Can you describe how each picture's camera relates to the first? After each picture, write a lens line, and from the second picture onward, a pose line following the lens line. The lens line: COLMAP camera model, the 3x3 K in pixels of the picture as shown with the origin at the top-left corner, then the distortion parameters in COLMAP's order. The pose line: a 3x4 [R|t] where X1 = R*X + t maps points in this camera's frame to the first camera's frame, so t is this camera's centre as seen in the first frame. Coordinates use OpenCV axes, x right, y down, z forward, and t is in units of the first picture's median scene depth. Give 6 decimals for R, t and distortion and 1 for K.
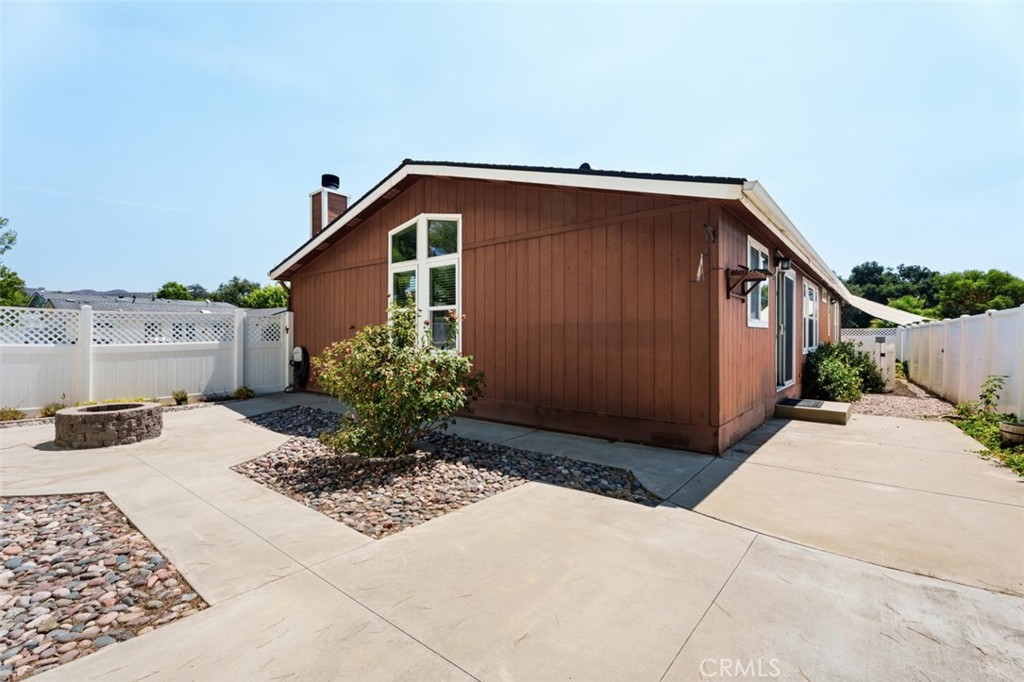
lens RADIAL K [[458.5, 0, 512.1], [0, 458.5, 339.7], [0, 0, 1]] dist [0.001399, -0.000421]
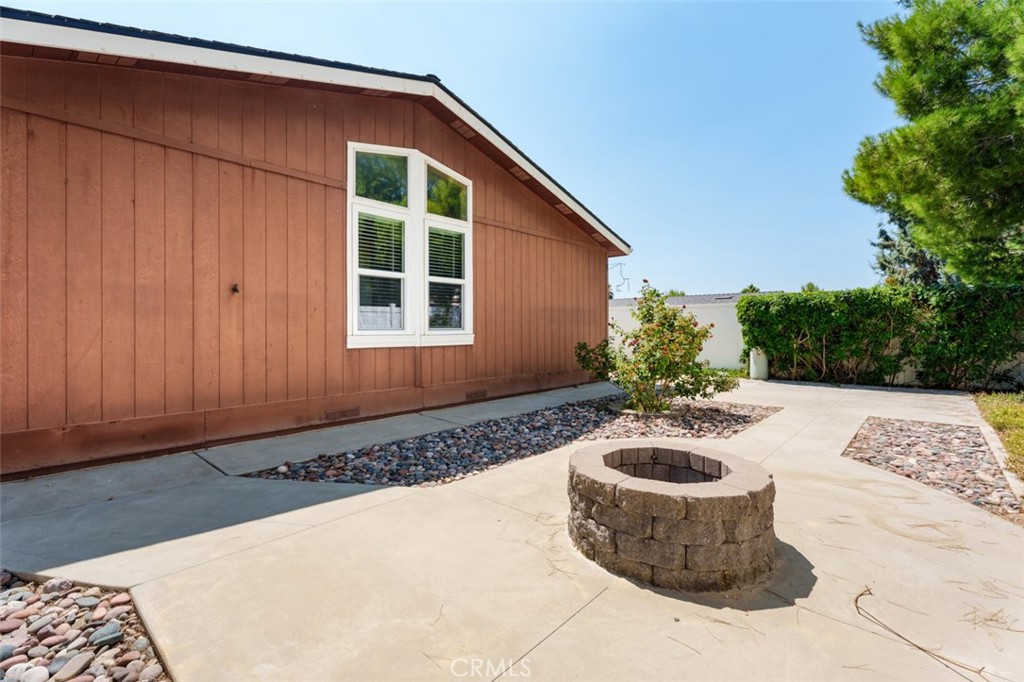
lens RADIAL K [[458.5, 0, 512.9], [0, 458.5, 333.6], [0, 0, 1]] dist [0.001399, -0.000421]
pose [[0.058621, -0.020337, 0.998073, -0.999645], [-0.001271, 0.999790, 0.020446, 0.010637], [-0.998280, -0.002467, 0.058583, 0.845964]]
